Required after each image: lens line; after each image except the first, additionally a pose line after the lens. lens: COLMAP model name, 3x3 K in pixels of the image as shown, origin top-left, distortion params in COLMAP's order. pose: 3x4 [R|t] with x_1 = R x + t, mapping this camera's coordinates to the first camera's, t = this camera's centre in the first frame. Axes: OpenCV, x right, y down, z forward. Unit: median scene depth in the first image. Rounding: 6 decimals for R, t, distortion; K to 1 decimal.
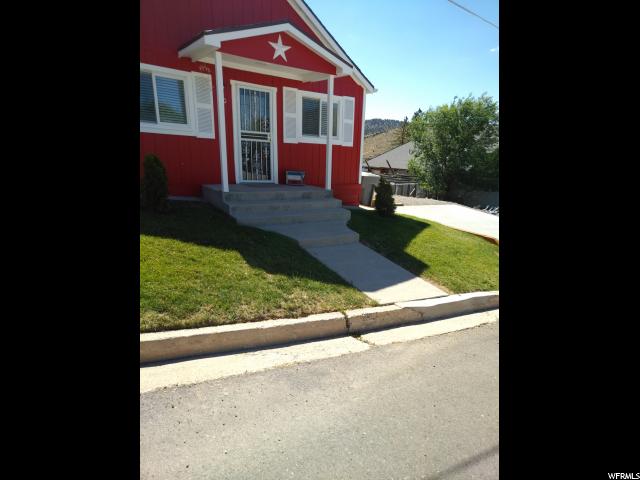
lens RADIAL K [[436.7, 0, 391.4], [0, 436.7, 271.8], [0, 0, 1]] dist [0.029809, 0.003757]
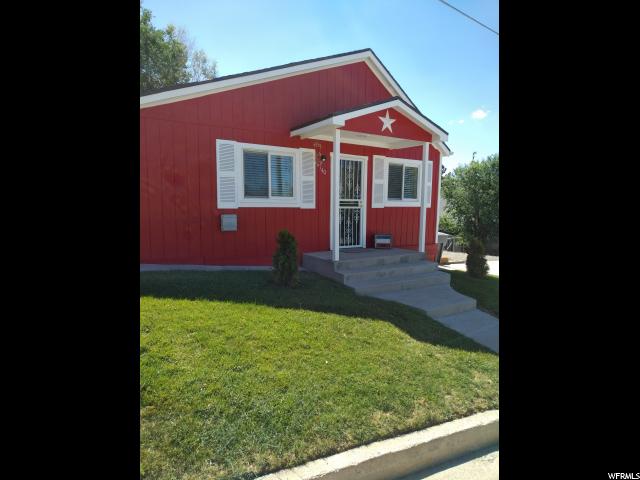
lens RADIAL K [[443.7, 0, 372.8], [0, 443.7, 248.0], [0, 0, 1]] dist [0.024585, -0.000540]
pose [[0.997459, -0.035646, -0.061680, -0.229341], [0.024756, 0.985291, -0.169081, -0.039501], [0.066799, 0.167125, 0.983670, 0.020728]]
